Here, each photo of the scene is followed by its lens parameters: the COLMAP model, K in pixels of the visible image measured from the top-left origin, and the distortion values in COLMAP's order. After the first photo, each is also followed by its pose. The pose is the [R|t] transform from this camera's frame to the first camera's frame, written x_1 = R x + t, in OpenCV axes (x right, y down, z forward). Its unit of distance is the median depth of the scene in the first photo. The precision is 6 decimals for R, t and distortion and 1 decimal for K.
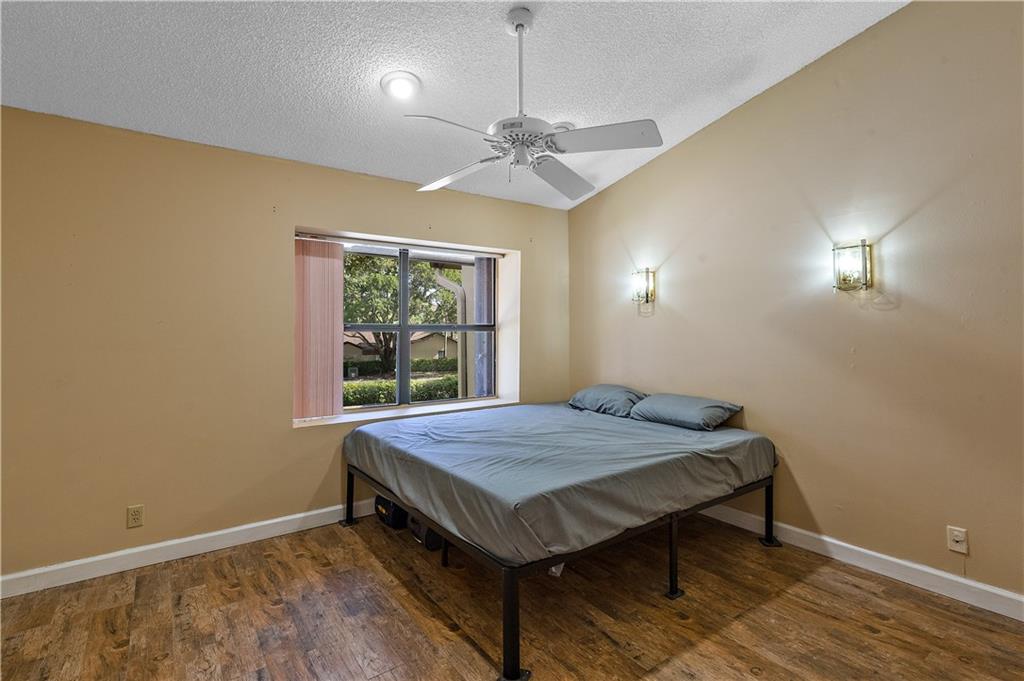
lens RADIAL K [[483.4, 0, 509.5], [0, 483.4, 331.2], [0, 0, 1]] dist [0.013008, -0.004336]
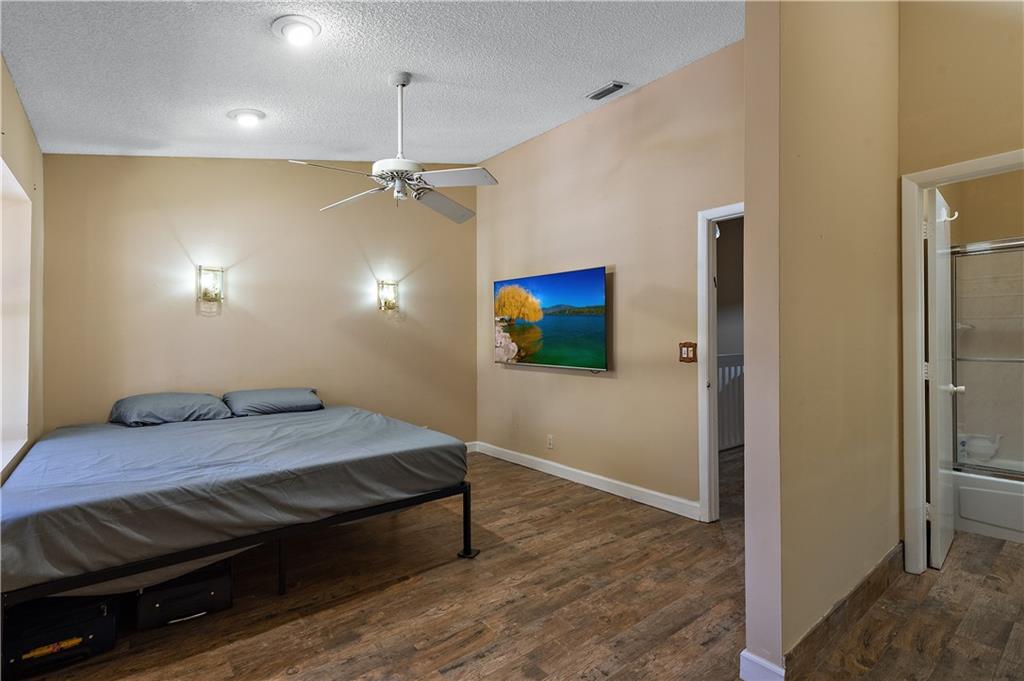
lens RADIAL K [[483.4, 0, 508.1], [0, 483.4, 340.8], [0, 0, 1]] dist [0.013008, -0.004336]
pose [[-0.037492, -0.005536, 0.999282, -1.013275], [-0.002242, 0.999983, 0.005456, 0.018158], [-0.999294, -0.002036, -0.037503, 0.615838]]
